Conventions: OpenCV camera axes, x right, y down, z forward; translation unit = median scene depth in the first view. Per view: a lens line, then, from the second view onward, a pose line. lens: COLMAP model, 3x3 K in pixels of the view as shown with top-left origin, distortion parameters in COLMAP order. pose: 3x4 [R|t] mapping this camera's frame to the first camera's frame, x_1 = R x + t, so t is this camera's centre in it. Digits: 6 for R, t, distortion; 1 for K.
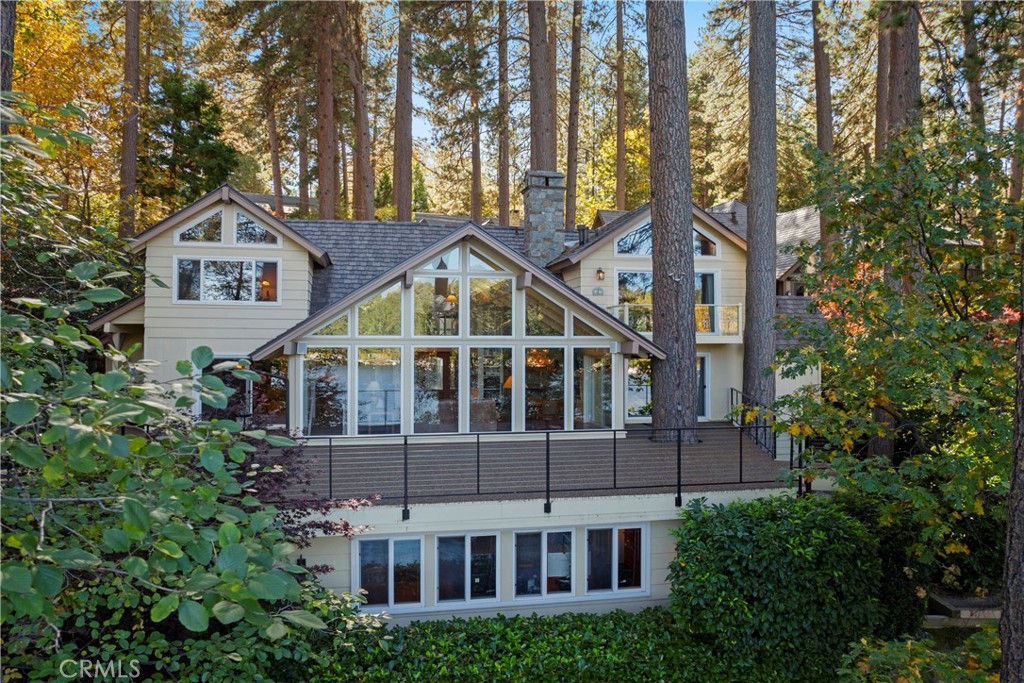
lens RADIAL K [[684.6, 0, 474.9], [0, 684.6, 285.6], [0, 0, 1]] dist [-0.003143, 0.000368]
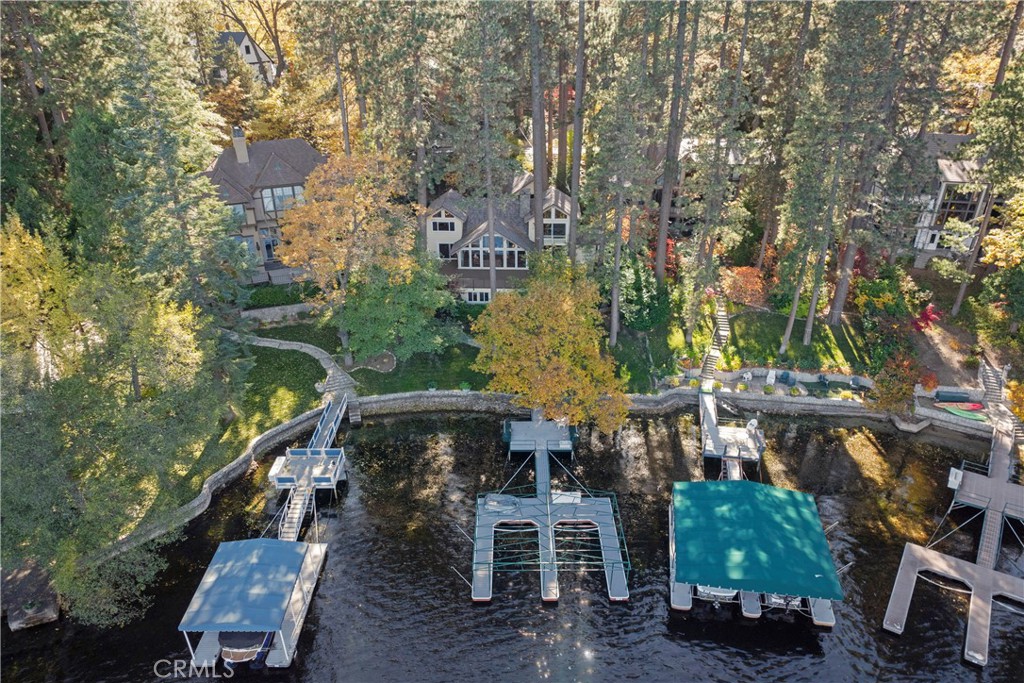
lens RADIAL K [[698.2, 0, 512.0], [0, 698.2, 341.5], [0, 0, 1]] dist [-0.019529, 0.002091]
pose [[0.984348, 0.078388, -0.157841, 0.781093], [0.012551, 0.862177, 0.506451, -1.531049], [0.175787, -0.500506, 0.847699, -2.890405]]
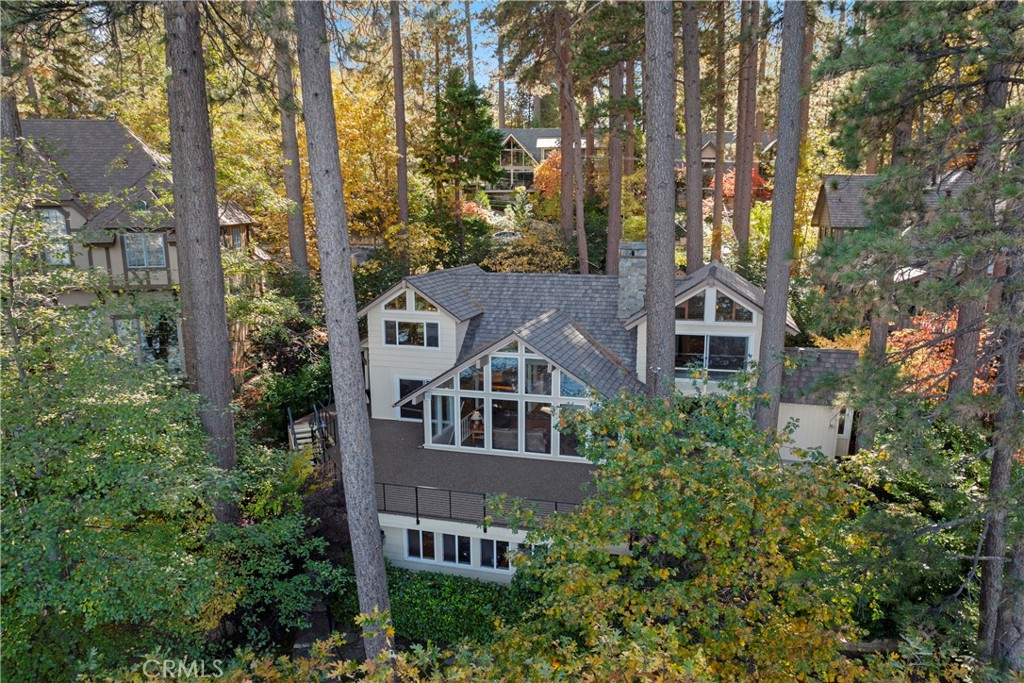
lens RADIAL K [[678.7, 0, 534.4], [0, 678.7, 340.1], [0, 0, 1]] dist [-0.002227, 0.000247]
pose [[0.918492, 0.069193, -0.389338, 0.520014], [0.031488, 0.968648, 0.246432, -0.365158], [0.394183, -0.238605, 0.887517, -0.321799]]
